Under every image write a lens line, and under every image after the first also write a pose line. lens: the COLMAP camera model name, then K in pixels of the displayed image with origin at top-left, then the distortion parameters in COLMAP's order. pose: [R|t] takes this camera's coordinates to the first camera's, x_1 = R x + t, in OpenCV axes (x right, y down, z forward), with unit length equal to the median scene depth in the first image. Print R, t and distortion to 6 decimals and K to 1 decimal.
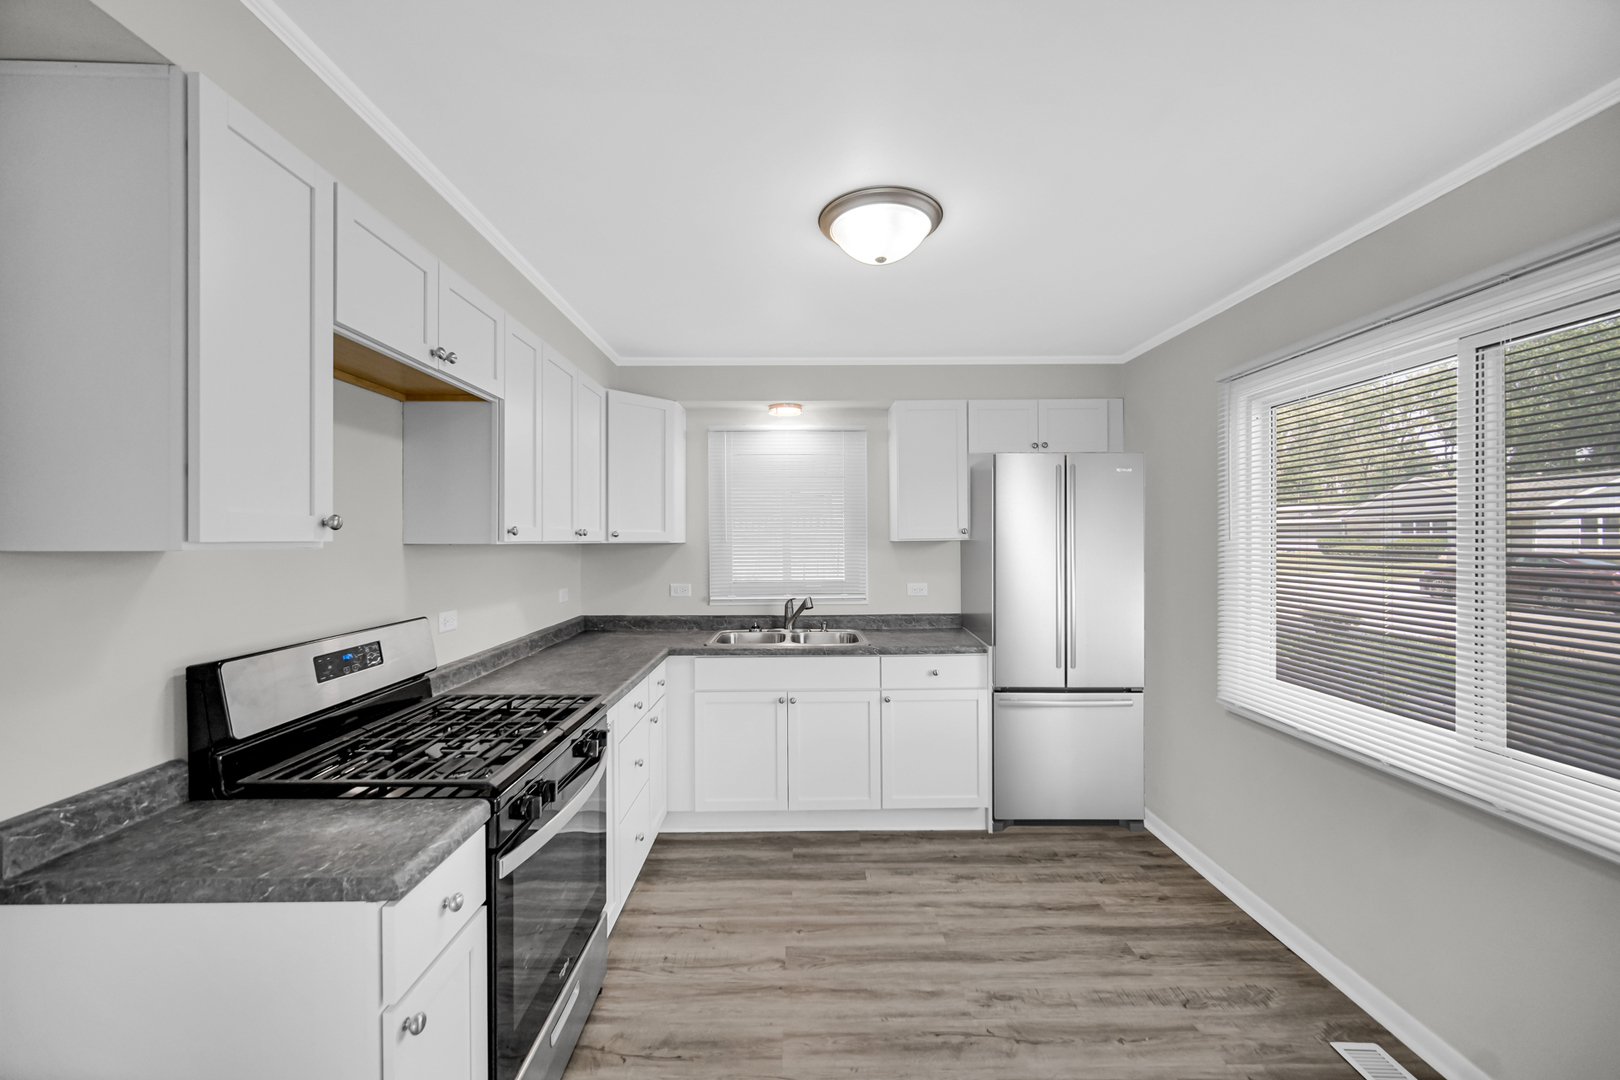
lens RADIAL K [[651.8, 0, 806.3], [0, 651.8, 535.8], [0, 0, 1]] dist [-0.000042, -0.000041]
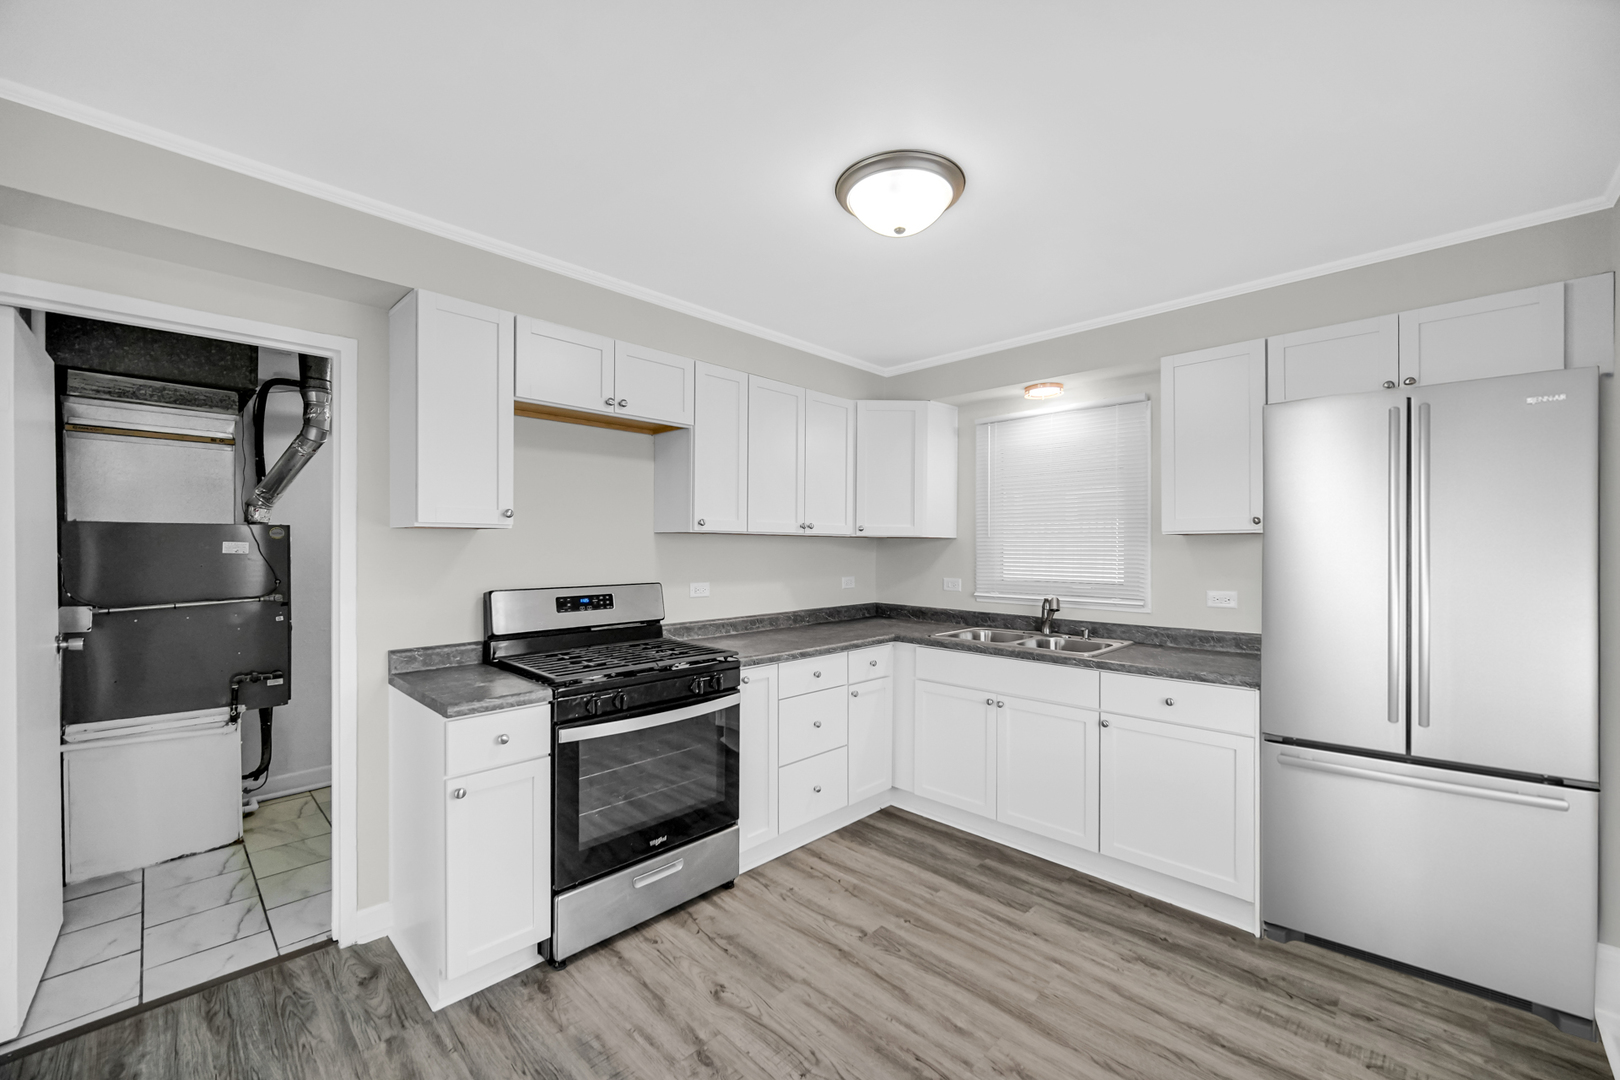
lens RADIAL K [[652.5, 0, 805.5], [0, 652.5, 544.3], [0, 0, 1]] dist [-0.001566, 0.000384]
pose [[0.702248, 0.005525, -0.711911, 0.494027], [-0.004639, 0.999984, 0.003184, 0.024424], [0.711918, 0.001067, 0.702262, 0.160165]]
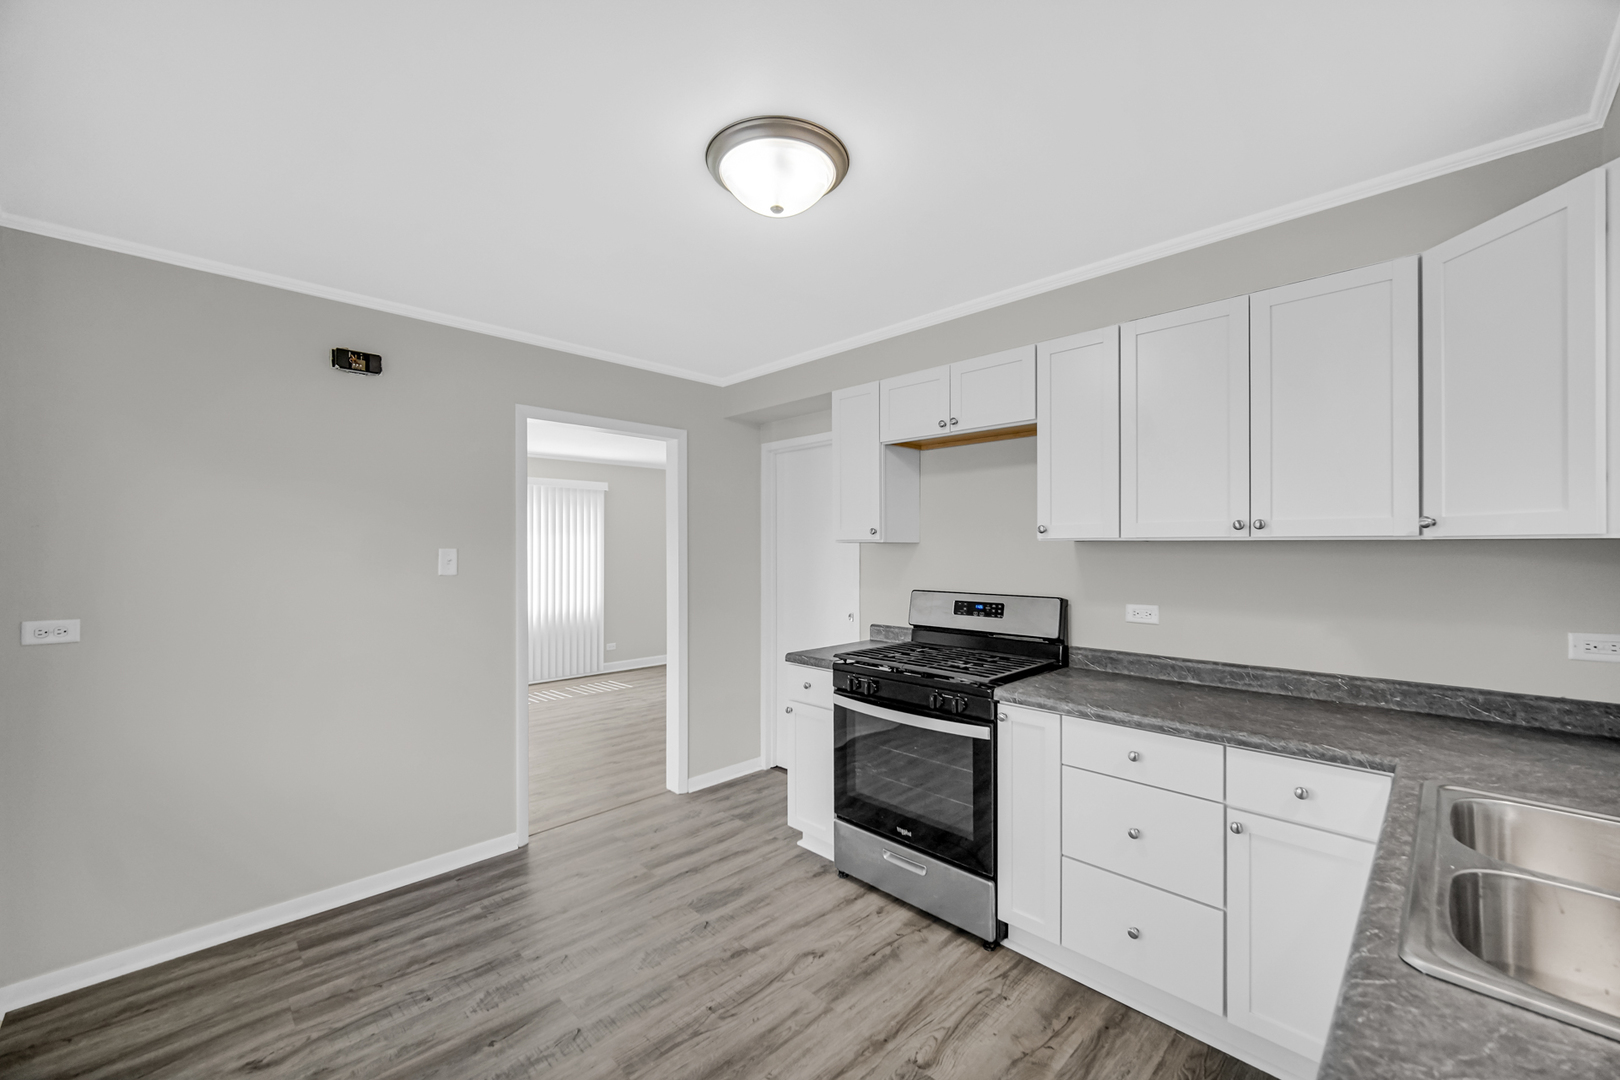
lens RADIAL K [[636.7, 0, 810.0], [0, 636.7, 540.0], [0, 0, 1]] dist [-0.000826, -0.000050]
pose [[-0.719010, -0.001491, -0.694998, 0.470838], [0.006458, 0.999940, -0.008826, 0.013663], [0.694970, -0.010834, -0.718957, 1.150342]]
